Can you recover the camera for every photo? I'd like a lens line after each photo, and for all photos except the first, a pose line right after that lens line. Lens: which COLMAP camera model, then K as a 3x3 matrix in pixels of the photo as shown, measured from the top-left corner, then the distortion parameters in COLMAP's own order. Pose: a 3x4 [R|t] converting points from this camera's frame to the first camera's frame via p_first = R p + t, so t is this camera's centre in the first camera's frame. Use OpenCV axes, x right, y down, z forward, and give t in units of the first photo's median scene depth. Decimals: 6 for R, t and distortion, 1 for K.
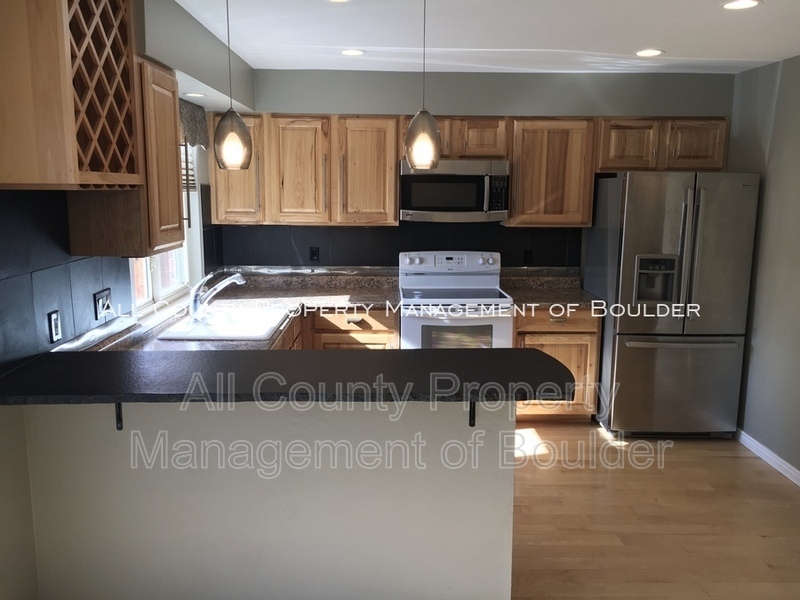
lens RADIAL K [[708.0, 0, 400.5], [0, 708.0, 299.3], [0, 0, 1]] dist [0.069394, -0.100467]
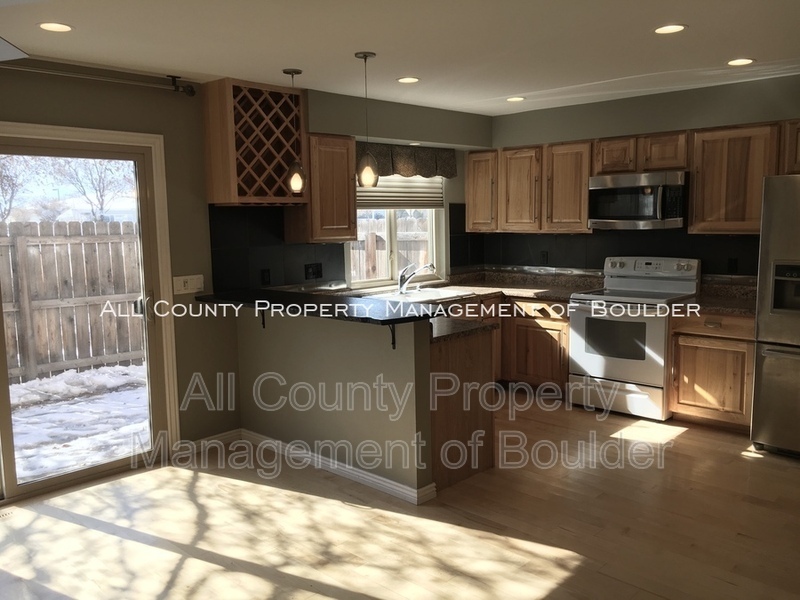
lens RADIAL K [[708.0, 0, 392.0], [0, 708.0, 300.4], [0, 0, 1]] dist [0.069394, -0.100467]
pose [[0.690320, 0.067085, -0.720387, 0.630278], [-0.092881, 0.995670, 0.003715, 0.033198], [0.717517, 0.064346, 0.693562, -0.040065]]
